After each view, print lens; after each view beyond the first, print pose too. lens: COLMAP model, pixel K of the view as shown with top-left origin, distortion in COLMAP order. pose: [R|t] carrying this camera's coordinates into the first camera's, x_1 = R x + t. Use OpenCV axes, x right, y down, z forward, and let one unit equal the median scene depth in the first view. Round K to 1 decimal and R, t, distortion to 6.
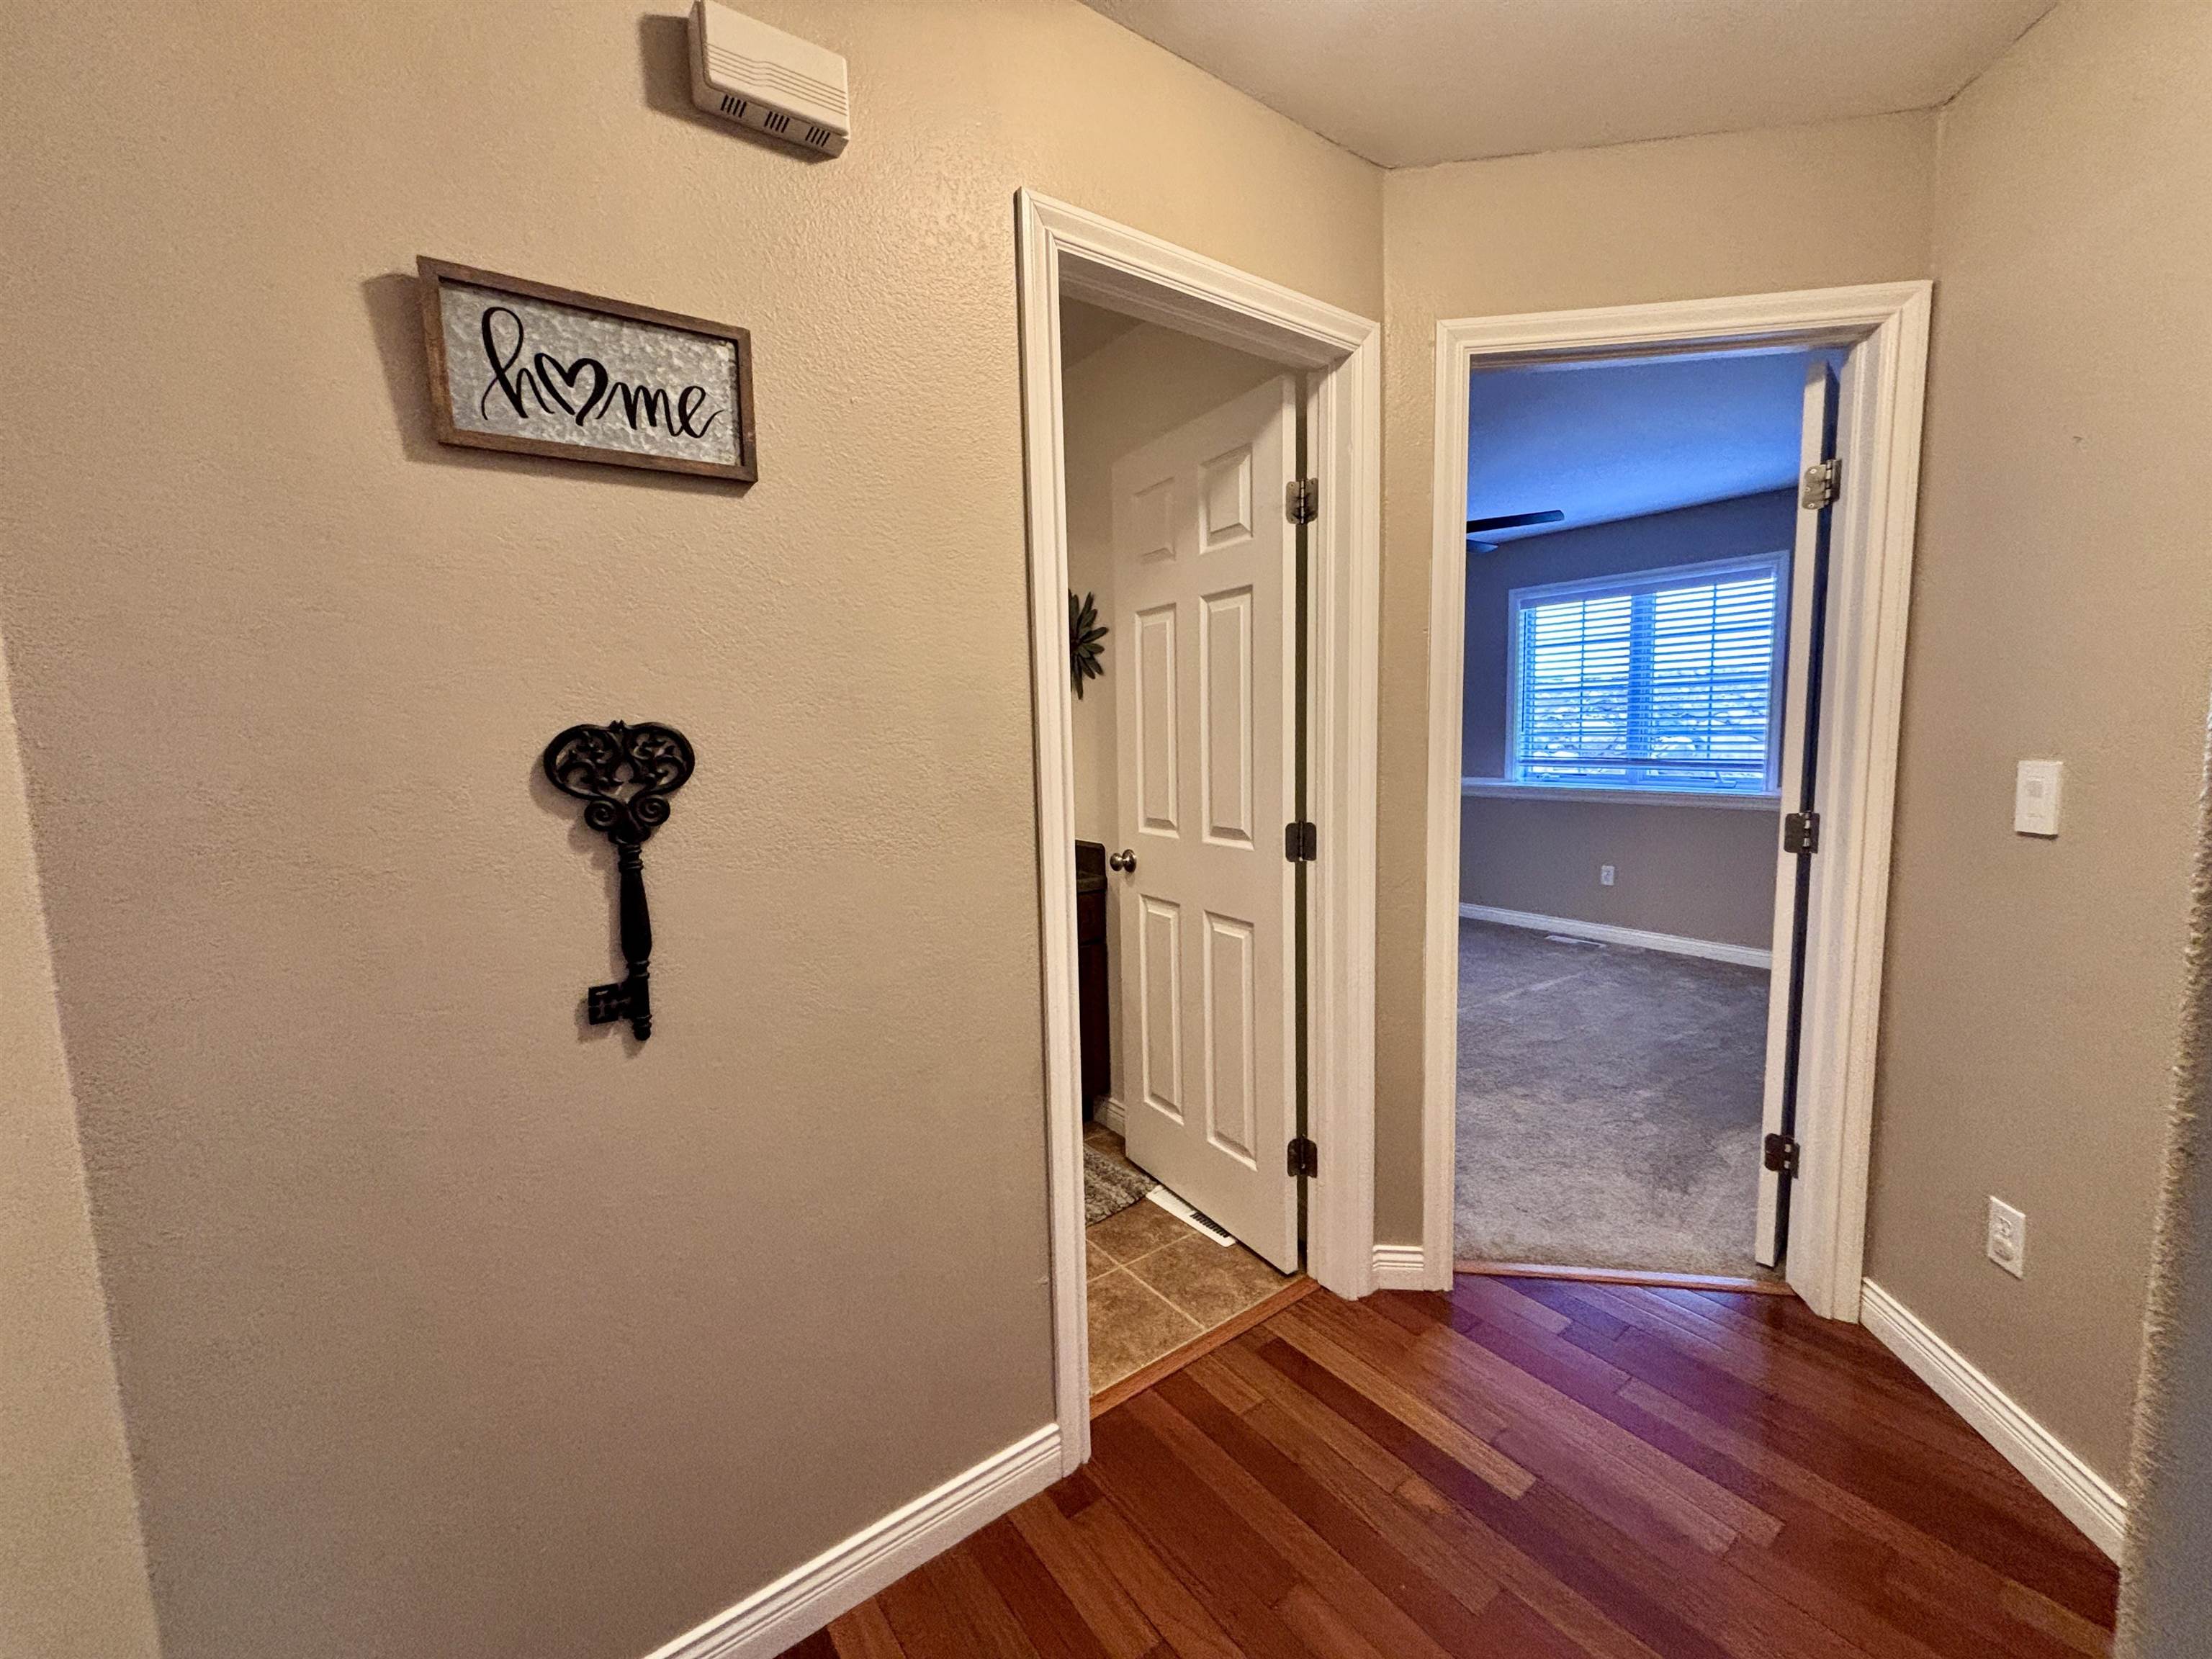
lens RADIAL K [[899.3, 0, 1101.5], [0, 899.3, 830.5], [0, 0, 1]] dist [0.008248, -0.000551]
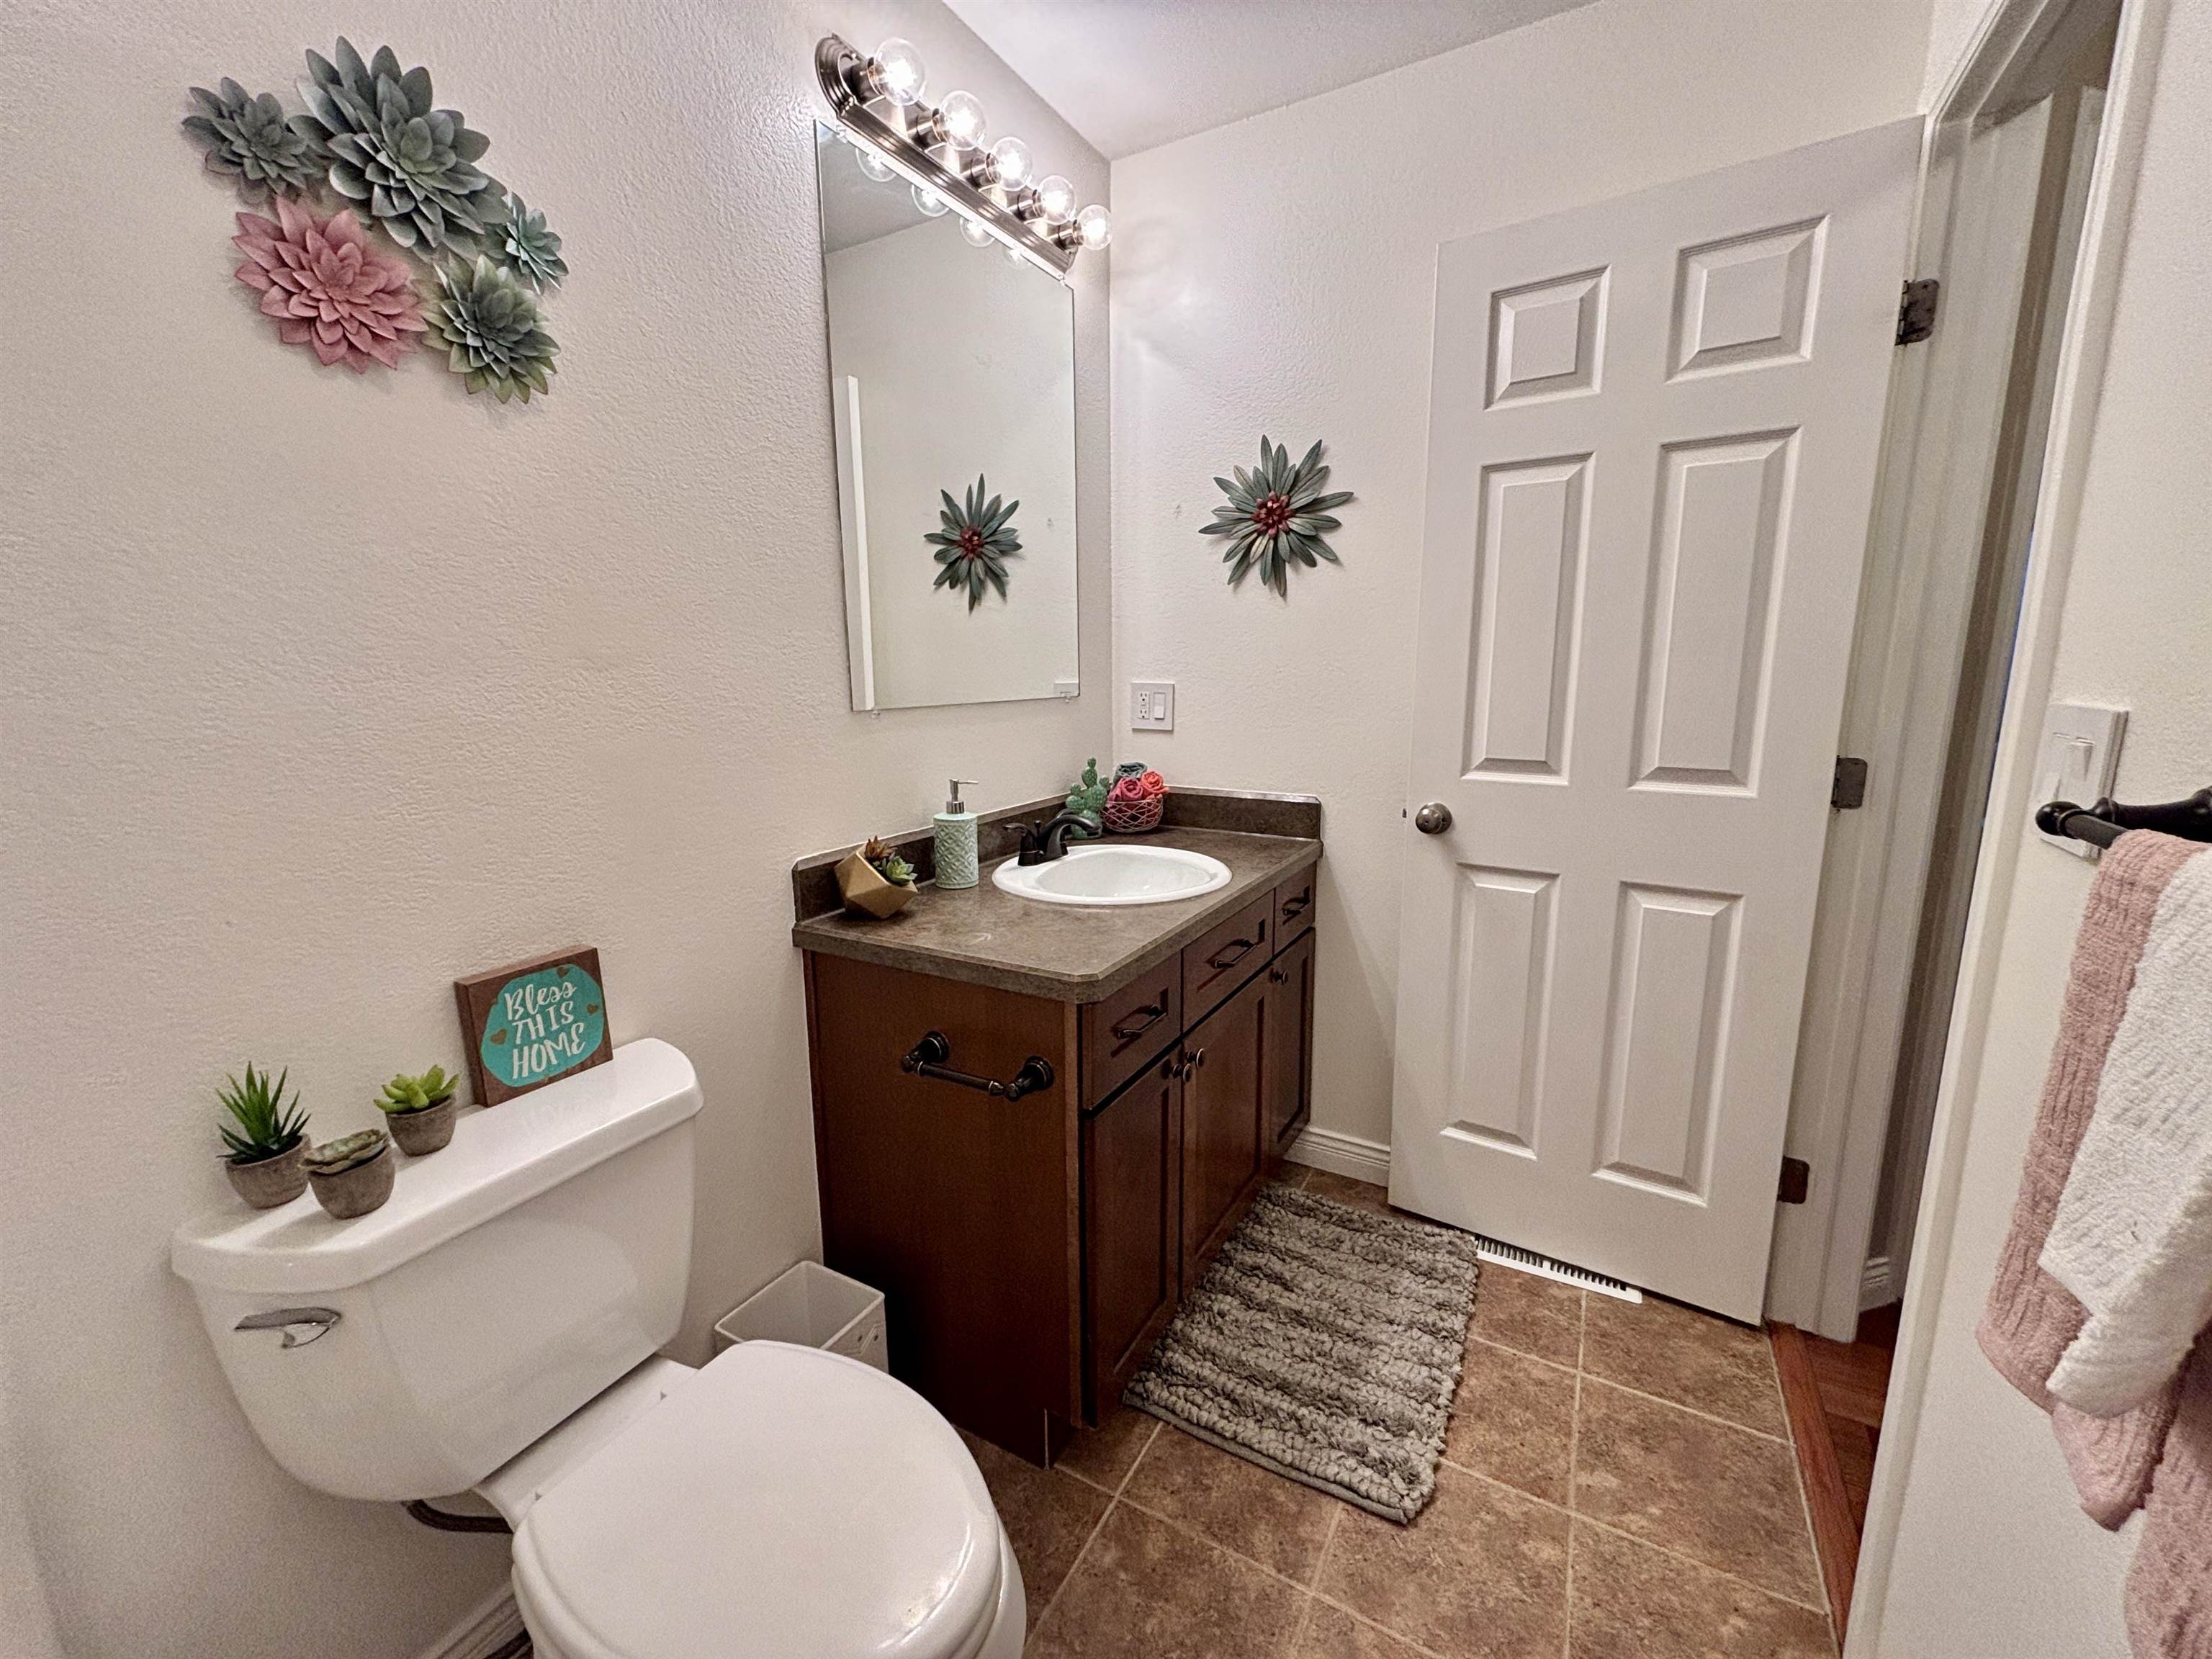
lens RADIAL K [[899.3, 0, 1101.5], [0, 899.3, 830.5], [0, 0, 1]] dist [0.008248, -0.000551]
pose [[0.908887, -0.085187, 0.408250, -0.477441], [0.051549, 0.994357, 0.092722, -0.037784], [-0.413844, -0.063229, 0.908149, 0.418313]]
